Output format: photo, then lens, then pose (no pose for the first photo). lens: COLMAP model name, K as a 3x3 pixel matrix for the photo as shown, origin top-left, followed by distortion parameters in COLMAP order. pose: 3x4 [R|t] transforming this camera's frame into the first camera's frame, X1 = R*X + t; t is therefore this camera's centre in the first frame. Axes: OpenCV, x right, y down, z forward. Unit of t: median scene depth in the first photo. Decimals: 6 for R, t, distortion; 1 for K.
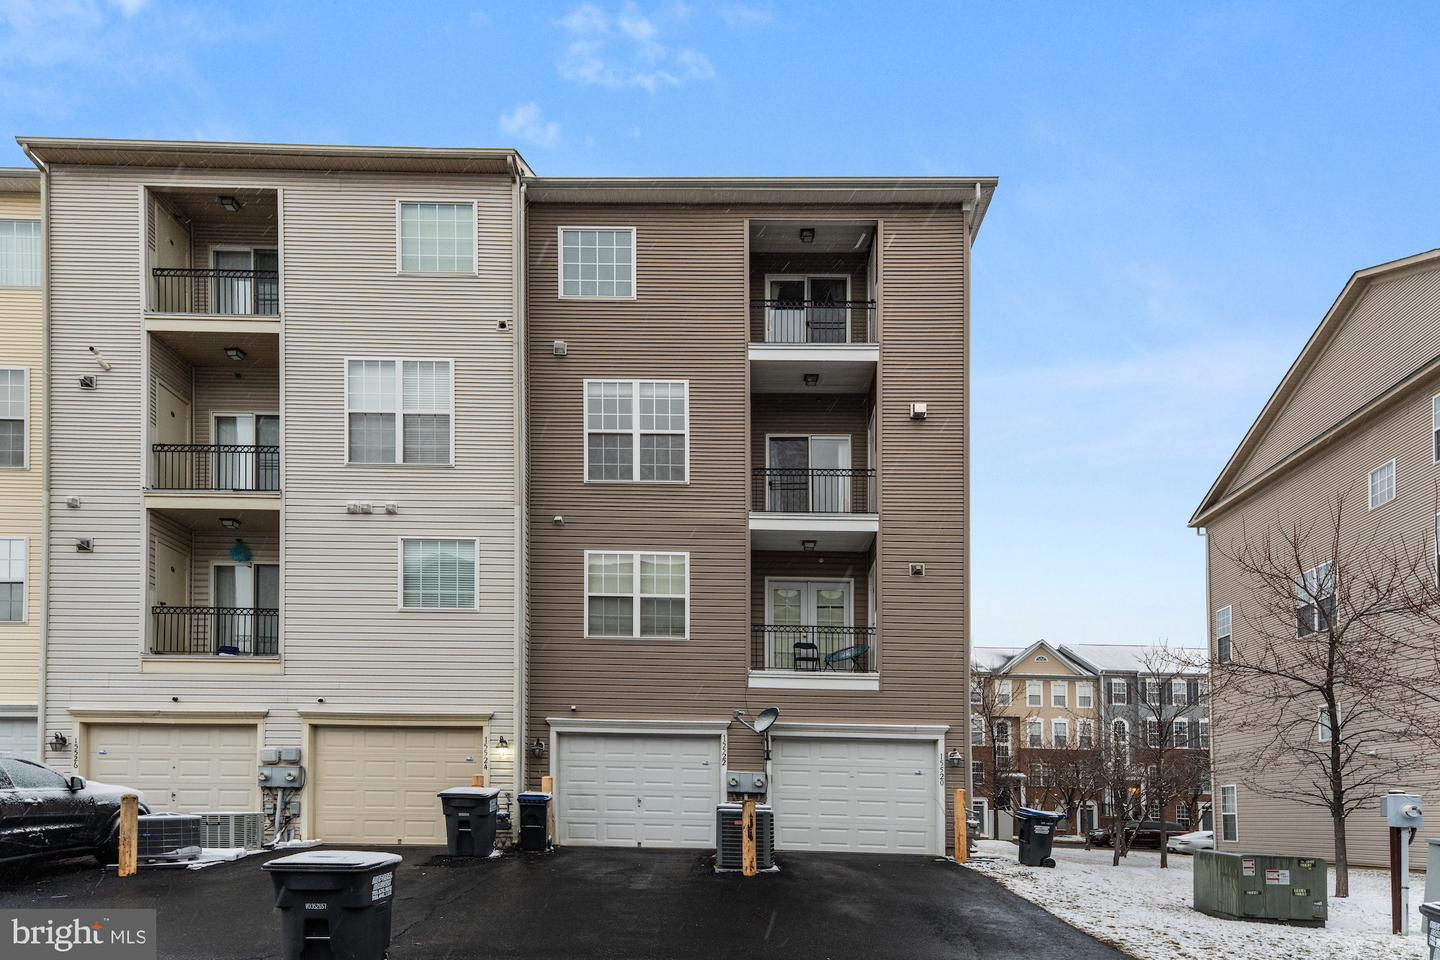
lens RADIAL K [[624.1, 0, 719.8], [0, 624.1, 505.6], [0, 0, 1]] dist [0.009313, -0.001099]
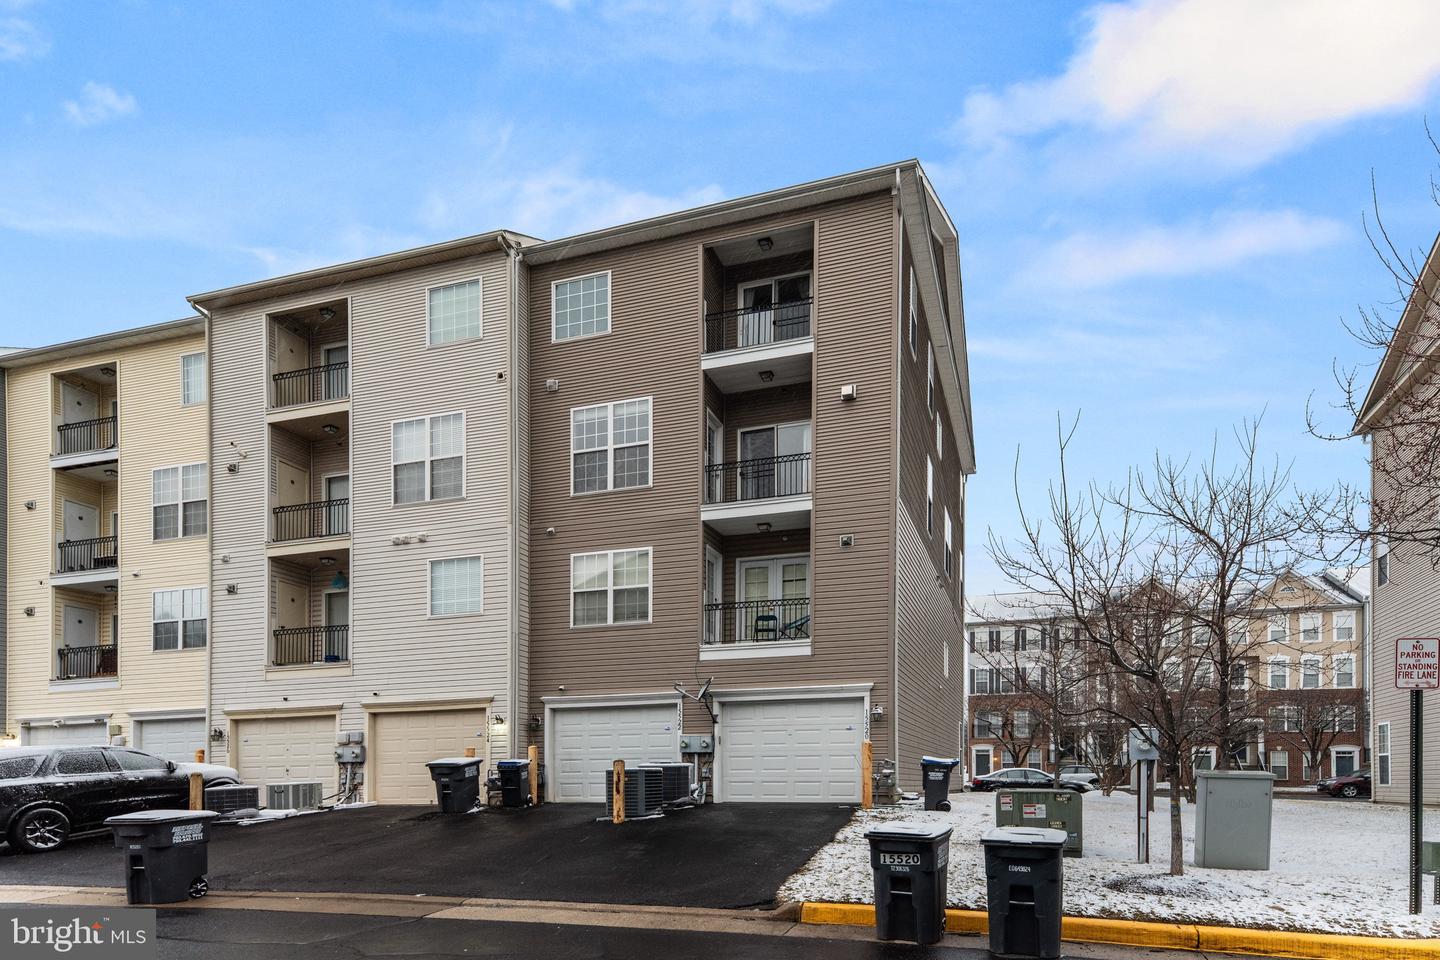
lens RADIAL K [[573.2, 0, 718.5], [0, 573.2, 483.2], [0, 0, 1]] dist [0.000405, 0.000295]
pose [[0.973235, -0.129590, -0.189788, 0.280137], [0.127992, 0.991559, -0.020705, -0.003948], [0.190869, -0.004140, 0.981607, -0.018716]]
